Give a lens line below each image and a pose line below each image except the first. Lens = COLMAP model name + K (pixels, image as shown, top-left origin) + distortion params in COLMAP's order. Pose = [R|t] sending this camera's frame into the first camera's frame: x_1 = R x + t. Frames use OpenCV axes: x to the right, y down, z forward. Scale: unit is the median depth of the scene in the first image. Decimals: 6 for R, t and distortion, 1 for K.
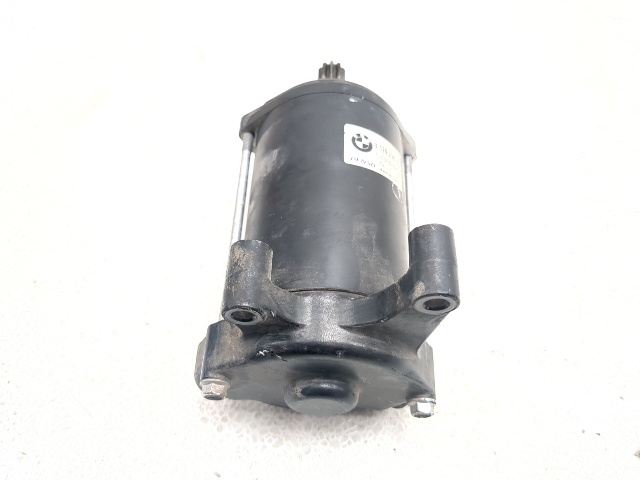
lens RADIAL K [[588.2, 0, 320.0], [0, 588.2, 240.0], [0, 0, 1]] dist [0.011840, 0.000615]
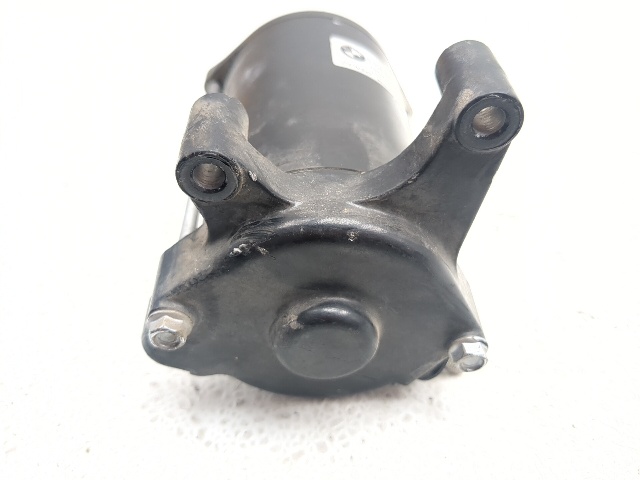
lens RADIAL K [[588.2, 0, 320.0], [0, 588.2, 240.0], [0, 0, 1]] dist [0.011840, 0.000615]
pose [[0.997216, -0.049065, 0.056153, -0.039101], [0.061070, 0.969483, -0.237429, 0.331486], [-0.042790, 0.240198, 0.969780, 0.316708]]
